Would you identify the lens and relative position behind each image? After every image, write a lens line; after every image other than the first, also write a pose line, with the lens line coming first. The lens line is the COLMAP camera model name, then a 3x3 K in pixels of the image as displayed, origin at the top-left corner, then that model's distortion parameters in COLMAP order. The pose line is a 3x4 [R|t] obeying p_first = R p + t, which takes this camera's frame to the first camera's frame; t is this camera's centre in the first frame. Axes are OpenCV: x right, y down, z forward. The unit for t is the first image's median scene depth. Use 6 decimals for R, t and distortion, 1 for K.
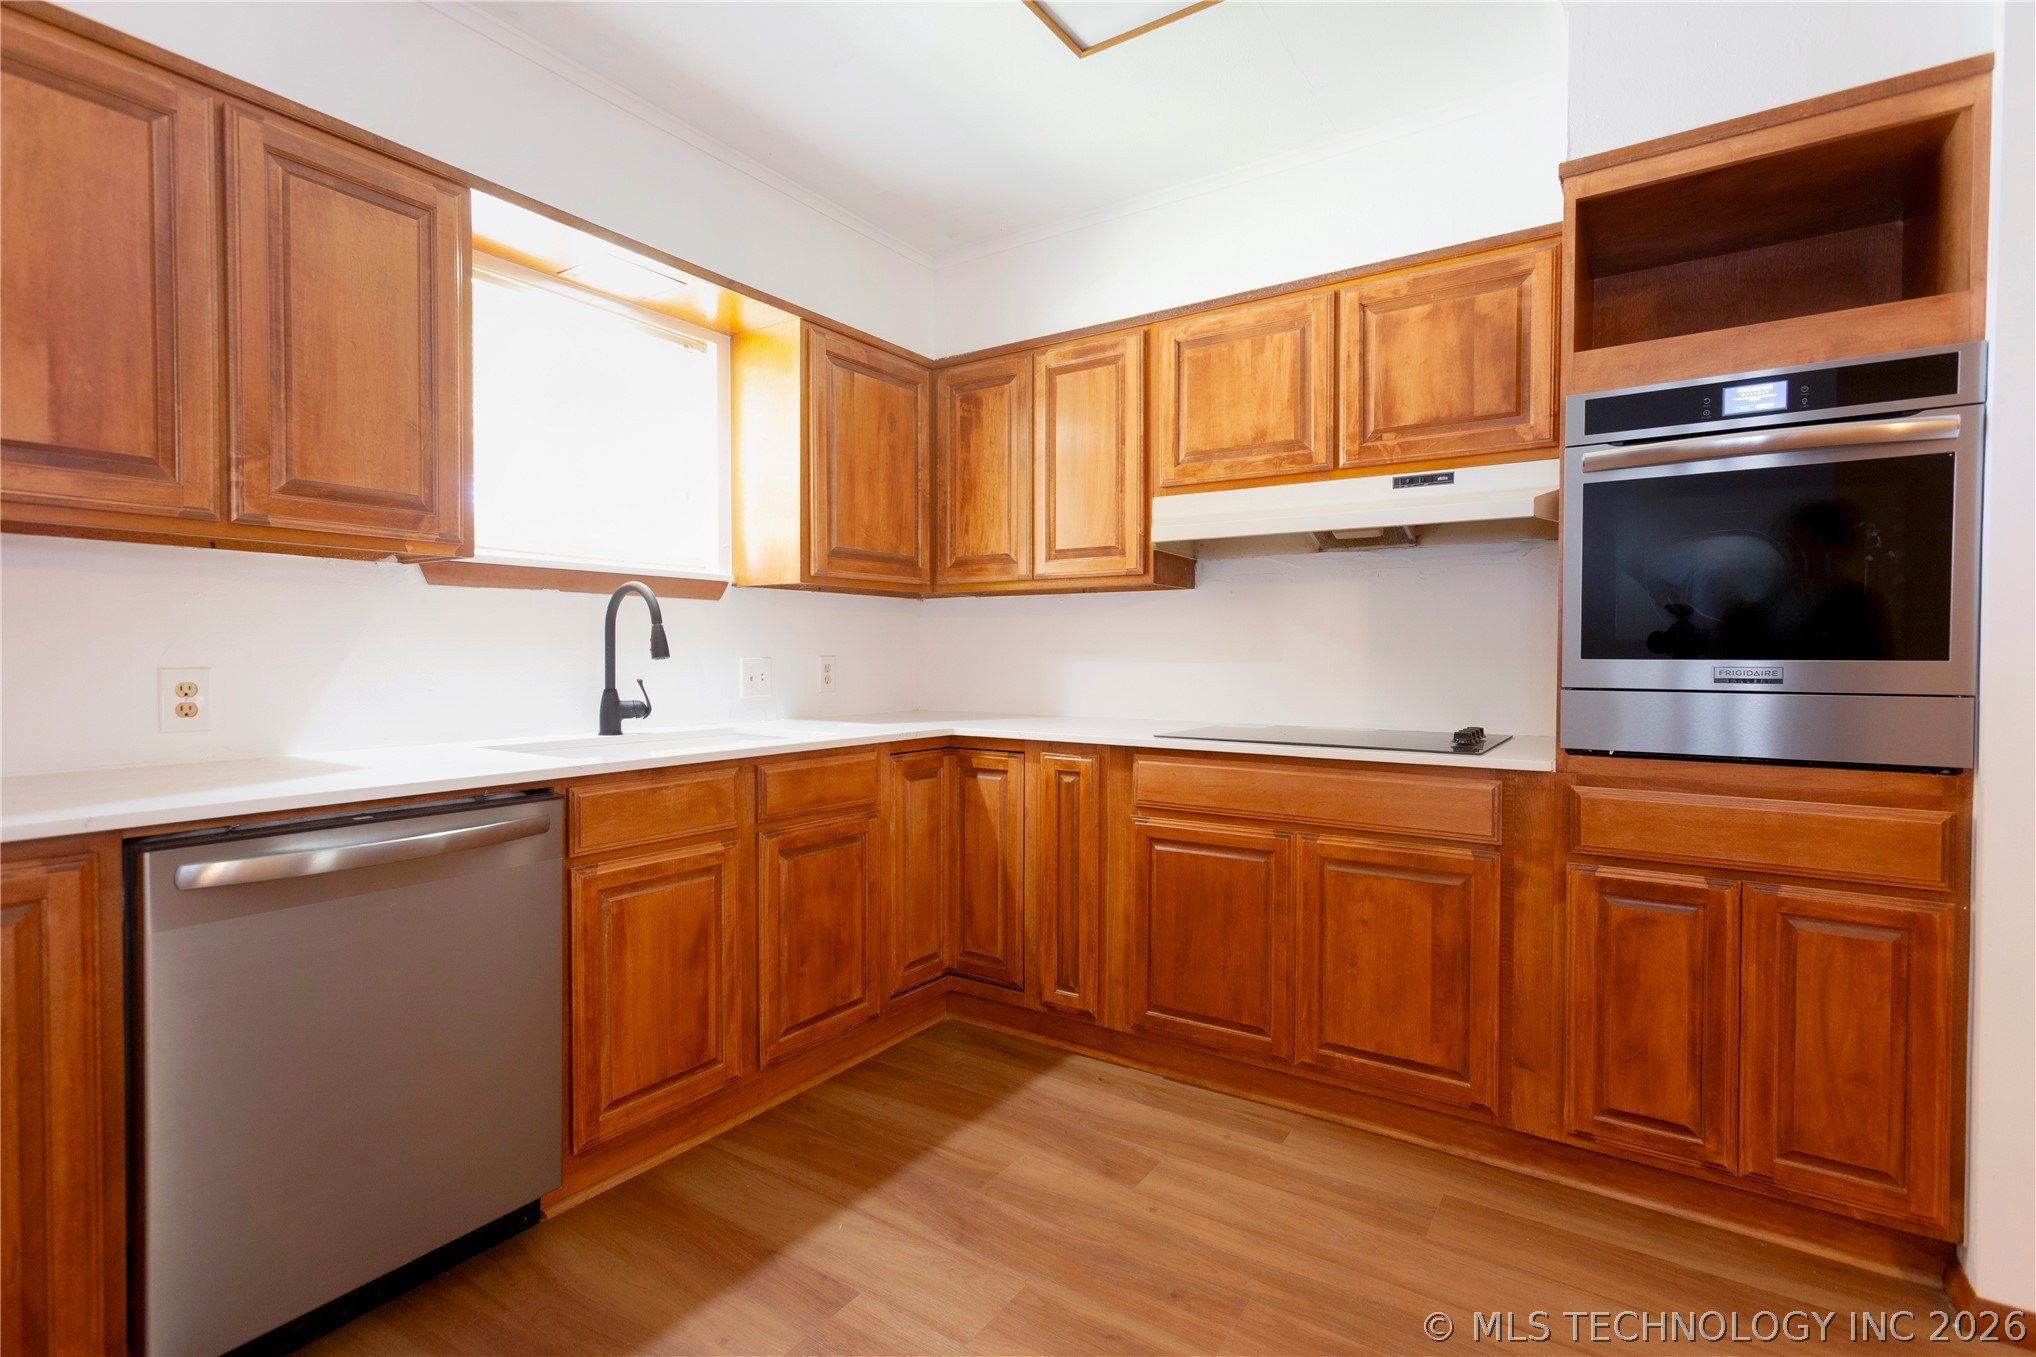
lens RADIAL K [[951.9, 0, 1015.9], [0, 951.9, 672.8], [0, 0, 1]] dist [-0.002986, 0.007692]
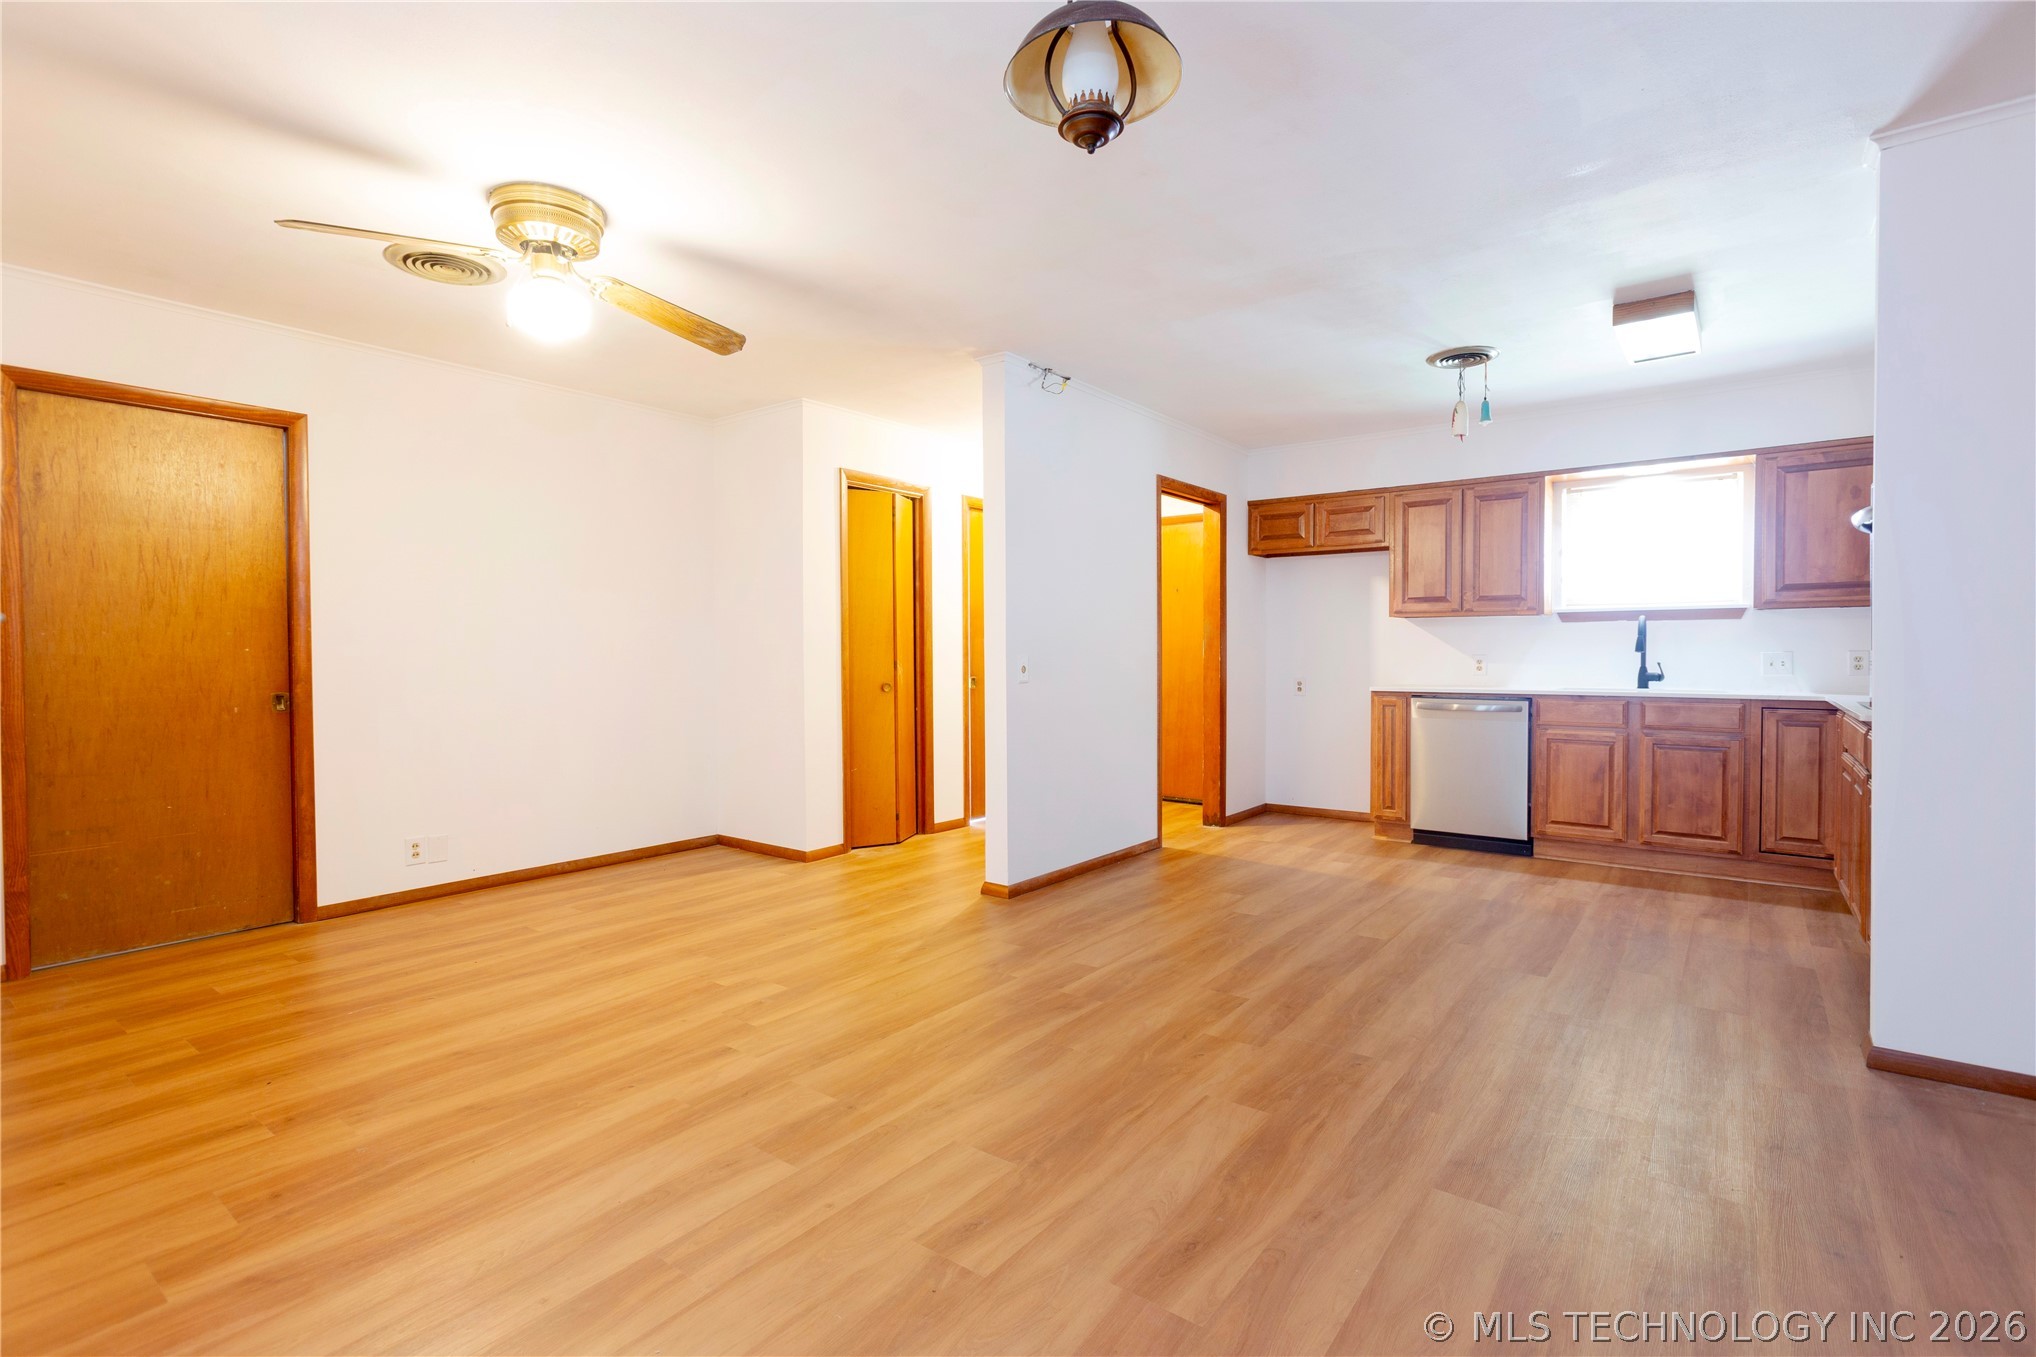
lens RADIAL K [[951.9, 0, 1015.9], [0, 951.9, 672.8], [0, 0, 1]] dist [-0.002986, 0.007692]
pose [[-0.058653, 0.020199, -0.998074, 2.138848], [-0.018221, 0.999607, 0.021301, 0.013819], [0.998112, 0.019435, -0.058262, -0.311629]]
